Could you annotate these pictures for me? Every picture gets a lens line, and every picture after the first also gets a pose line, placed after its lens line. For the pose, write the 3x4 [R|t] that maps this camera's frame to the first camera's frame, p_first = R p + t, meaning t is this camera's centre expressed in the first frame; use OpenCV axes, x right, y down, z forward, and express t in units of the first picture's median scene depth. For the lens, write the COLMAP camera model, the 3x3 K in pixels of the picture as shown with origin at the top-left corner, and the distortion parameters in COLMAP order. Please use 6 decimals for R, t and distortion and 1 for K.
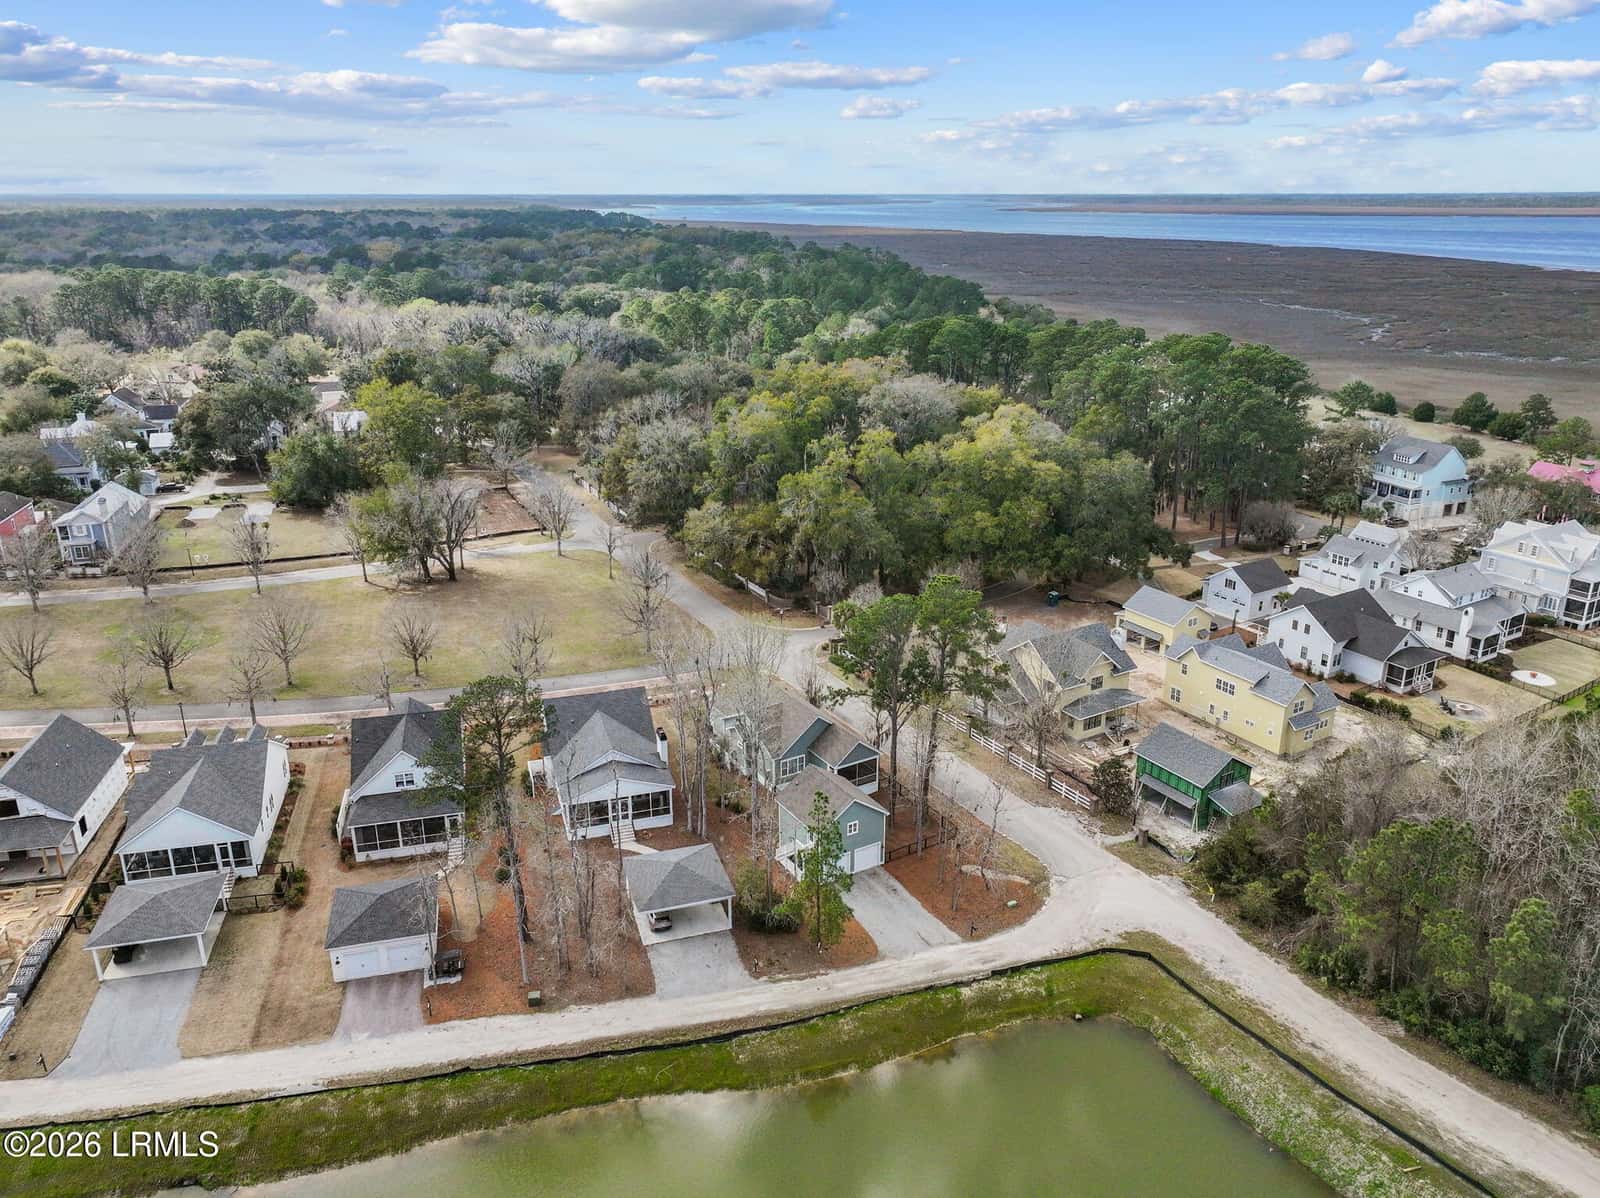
lens RADIAL K [[1154.3, 0, 809.5], [0, 1154.3, 598.1], [0, 0, 1]] dist [0.005473, 0.002885]
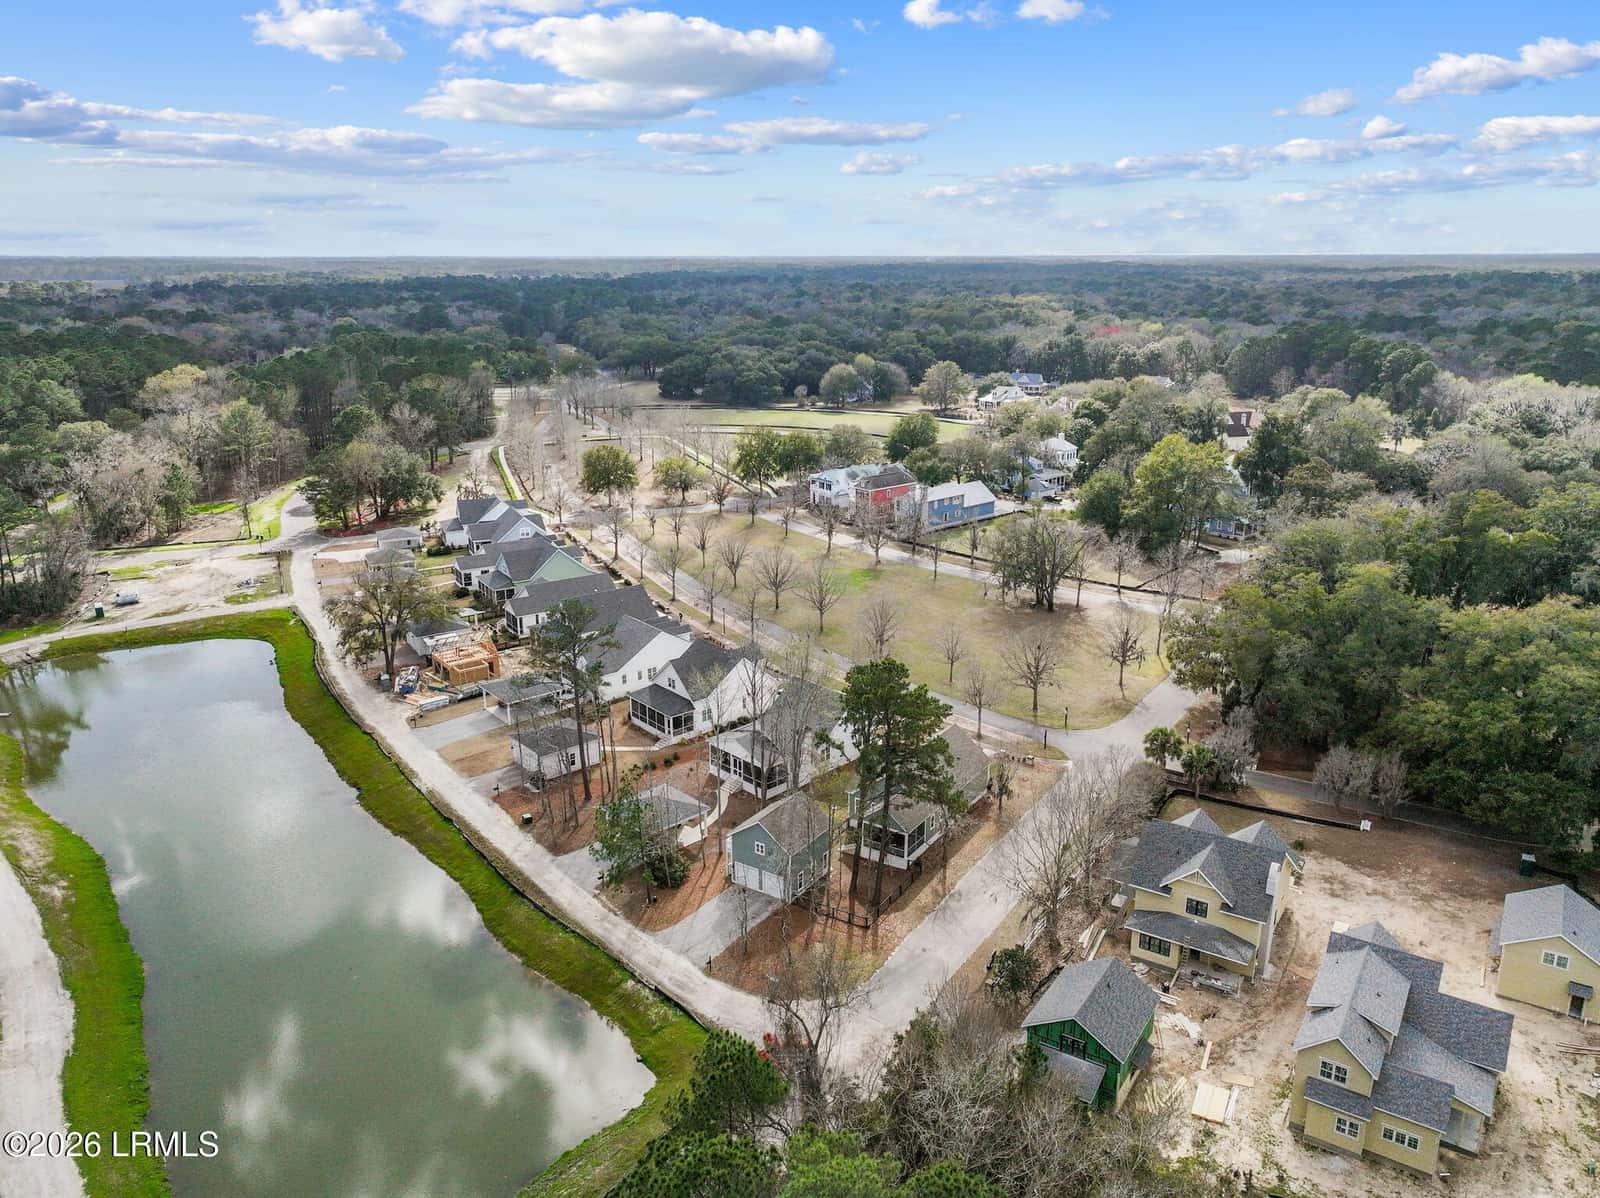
lens RADIAL K [[1154.3, 0, 809.5], [0, 1154.3, 598.1], [0, 0, 1]] dist [0.005473, 0.002885]
pose [[0.429749, 0.256893, -0.865634, 0.966170], [-0.297048, 0.945536, 0.133134, -0.188460], [0.852689, 0.199920, 0.482653, 0.480794]]
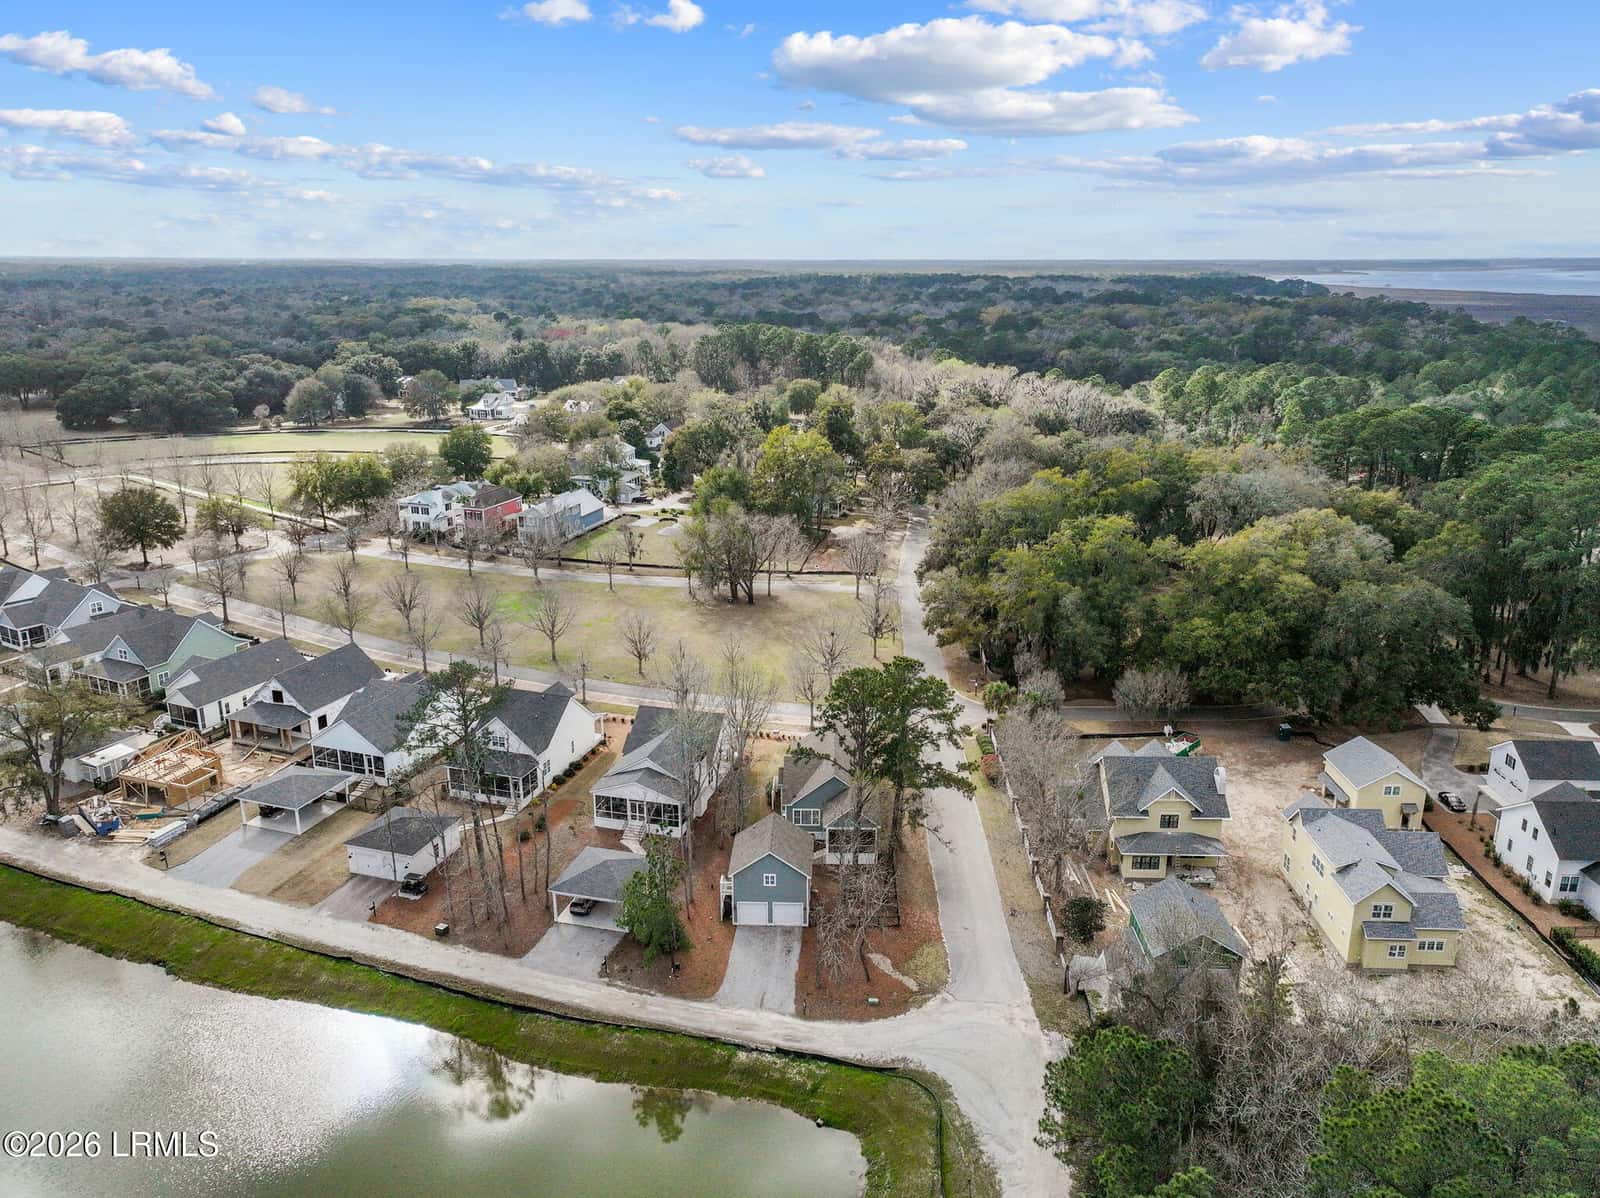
lens RADIAL K [[1143.0, 0, 808.6], [0, 1143.0, 600.9], [0, 0, 1]] dist [0.012462, 0.005141]
pose [[0.838683, 0.157076, -0.521477, 0.579041], [-0.181104, 0.983451, 0.004964, -0.060606], [0.513627, 0.090279, 0.853251, 0.122291]]
